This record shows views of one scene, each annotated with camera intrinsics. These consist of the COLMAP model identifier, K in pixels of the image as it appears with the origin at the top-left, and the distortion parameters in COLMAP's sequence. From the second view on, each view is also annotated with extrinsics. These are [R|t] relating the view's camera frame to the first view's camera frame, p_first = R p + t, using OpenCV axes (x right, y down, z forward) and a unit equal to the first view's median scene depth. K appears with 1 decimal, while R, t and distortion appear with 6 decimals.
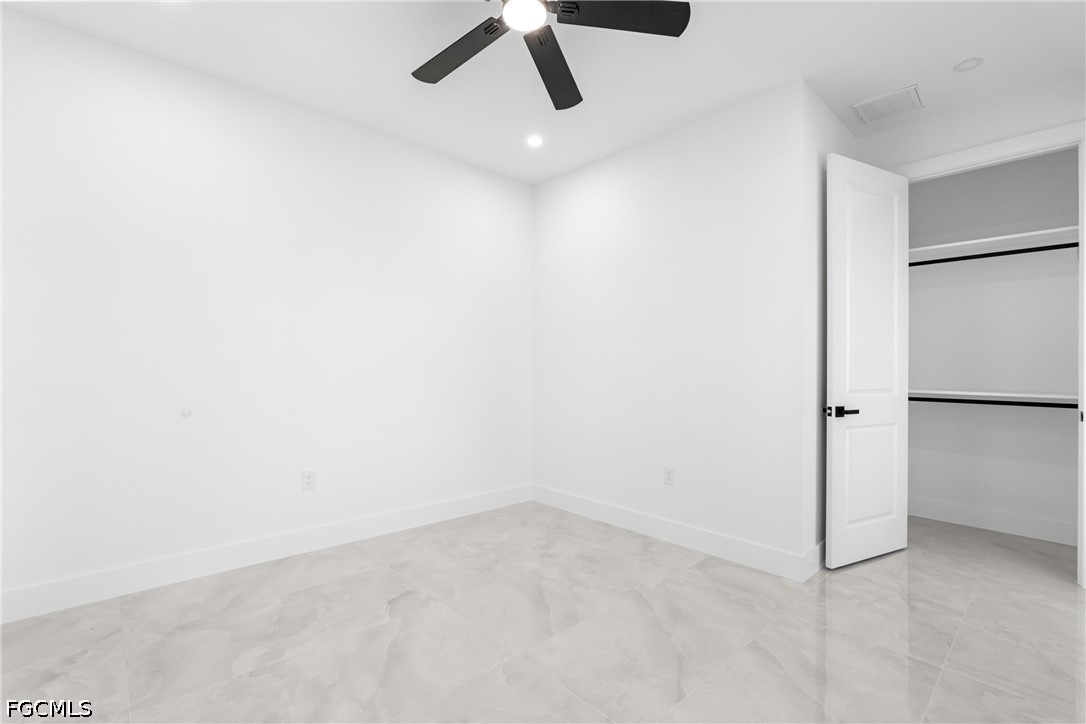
lens RADIAL K [[487.6, 0, 543.0], [0, 487.6, 362.0], [0, 0, 1]] dist [0.000057, -0.000063]
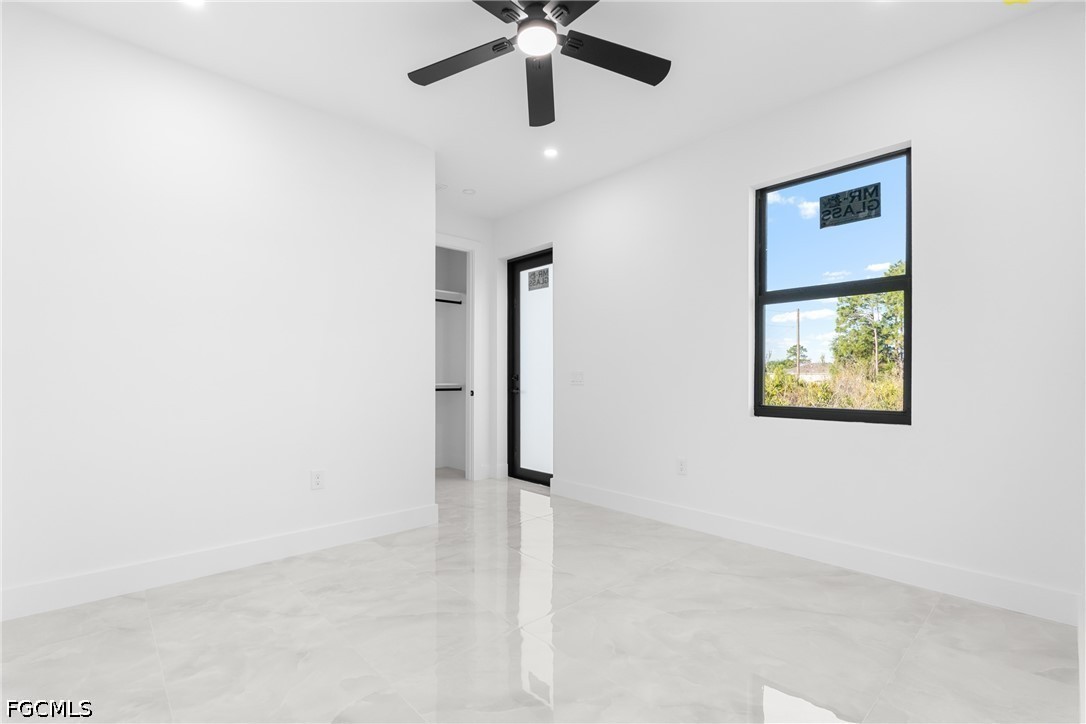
lens RADIAL K [[487.6, 0, 543.0], [0, 487.6, 362.0], [0, 0, 1]] dist [0.000057, -0.000063]
pose [[-0.024382, 0.038413, 0.998964, -0.768003], [-0.020528, 0.999032, -0.038917, 0.038948], [-0.999492, -0.021455, -0.023570, 0.656774]]
